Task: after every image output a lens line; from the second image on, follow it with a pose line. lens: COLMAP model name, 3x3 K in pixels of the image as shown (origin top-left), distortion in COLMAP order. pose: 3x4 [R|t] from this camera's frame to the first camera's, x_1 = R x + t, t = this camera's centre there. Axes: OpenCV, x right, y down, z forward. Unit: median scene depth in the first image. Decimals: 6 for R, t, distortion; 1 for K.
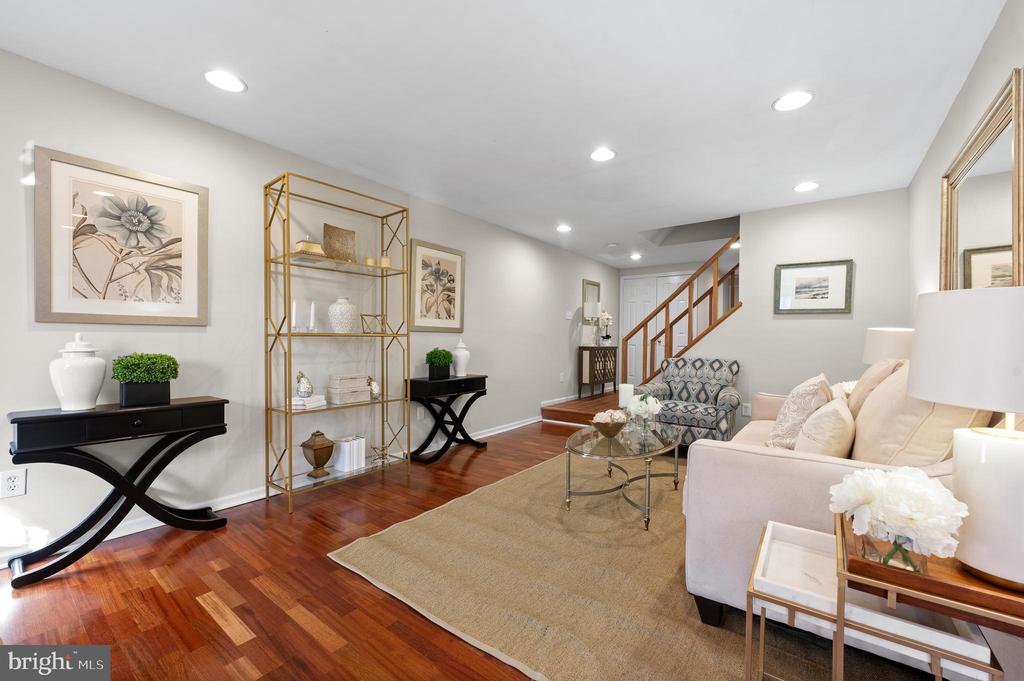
lens RADIAL K [[413.4, 0, 512.8], [0, 413.4, 344.3], [0, 0, 1]] dist [-0.000103, 0.000028]
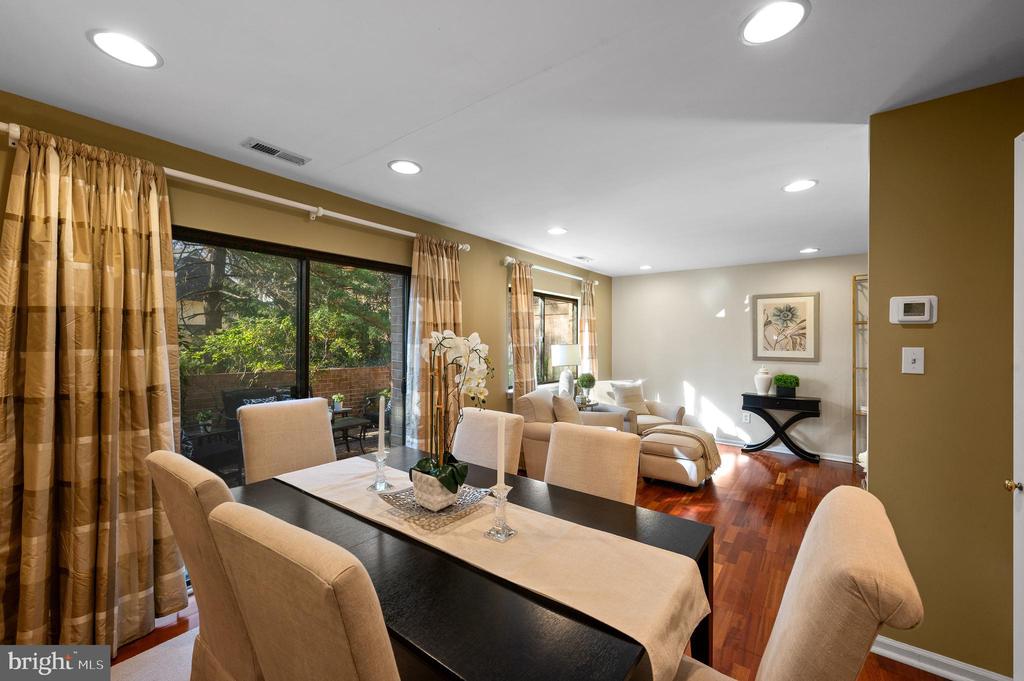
lens RADIAL K [[410.6, 0, 514.8], [0, 410.6, 336.8], [0, 0, 1]] dist [0.000813, 0.000177]
pose [[0.013400, -0.014048, -0.999812, 1.083824], [-0.012282, 0.999824, -0.014212, -0.107407], [0.999835, 0.012470, 0.013225, -0.423977]]
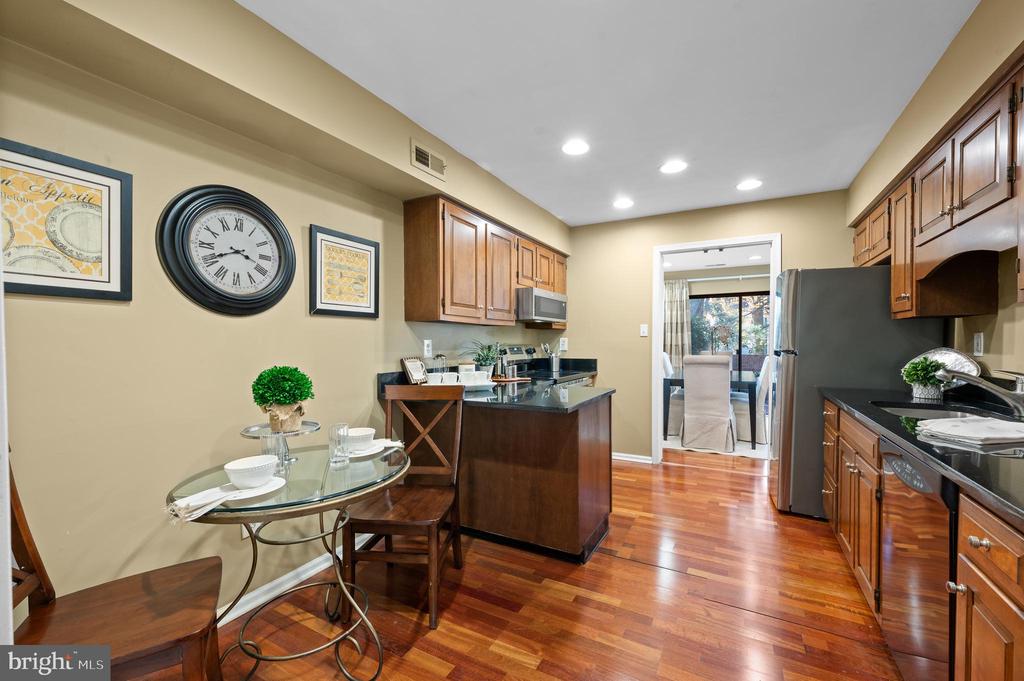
lens RADIAL K [[410.7, 0, 514.9], [0, 410.7, 349.9], [0, 0, 1]] dist [0.000883, 0.000123]
pose [[-0.988501, 0.002047, -0.151202, 1.741144], [-0.002164, 0.999615, 0.027679, -0.055518], [0.151200, 0.027687, -0.988115, 1.252150]]
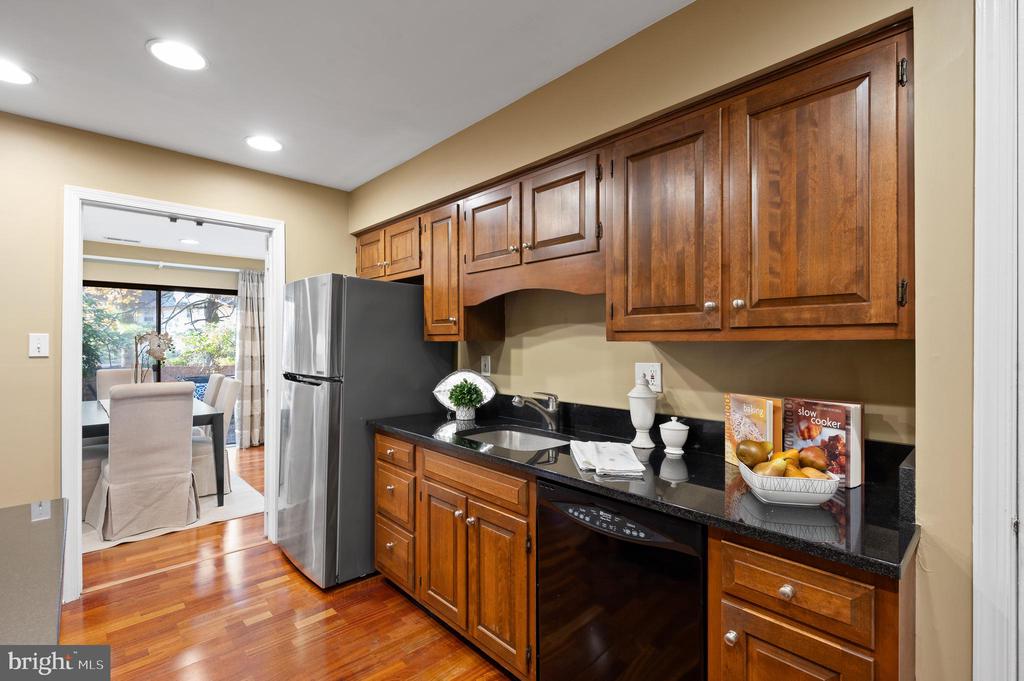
lens RADIAL K [[462.3, 0, 516.2], [0, 462.3, 342.7], [0, 0, 1]] dist [-0.000496, -0.000256]
pose [[-0.165348, -0.003934, -0.986227, 1.738210], [-0.007562, 0.999968, -0.002721, -0.091704], [0.986206, 0.007008, -0.165373, 0.871437]]
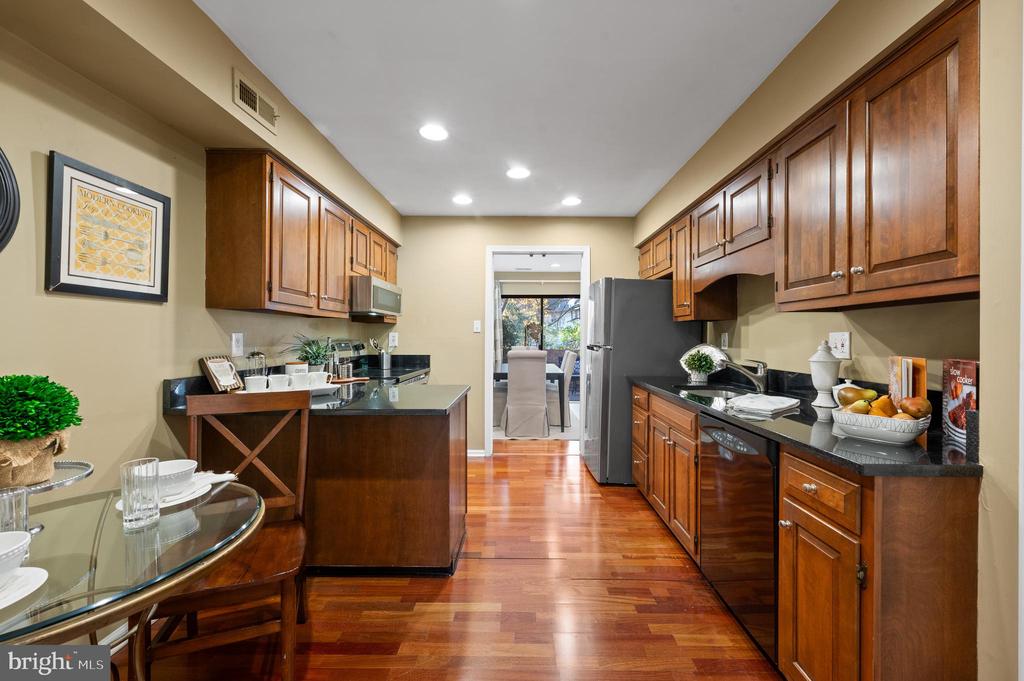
lens RADIAL K [[410.6, 0, 514.8], [0, 410.6, 336.8], [0, 0, 1]] dist [0.000813, 0.000177]
pose [[-0.804976, -0.008141, -0.593252, 1.836906], [-0.012621, 0.999915, 0.003404, -0.054579], [0.593173, 0.010227, -0.805010, 1.164514]]
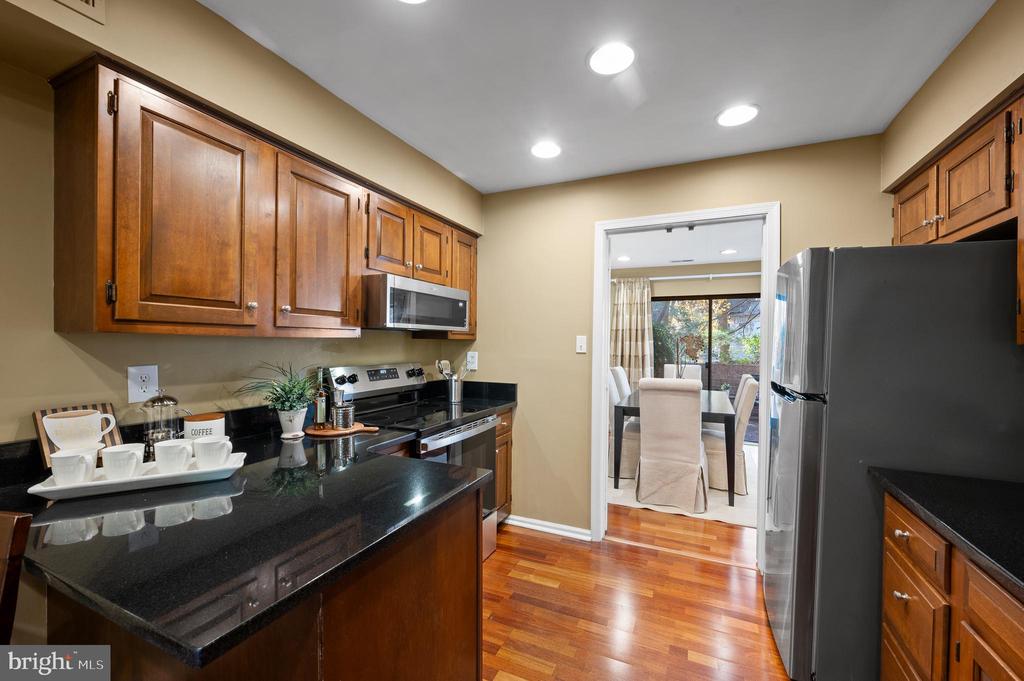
lens RADIAL K [[413.4, 0, 512.8], [0, 413.4, 344.3], [0, 0, 1]] dist [-0.000103, 0.000028]
pose [[-0.975769, -0.012284, -0.218457, 1.463779], [-0.015410, 0.999802, 0.012611, -0.093603], [0.218259, 0.015672, -0.975765, 0.843959]]
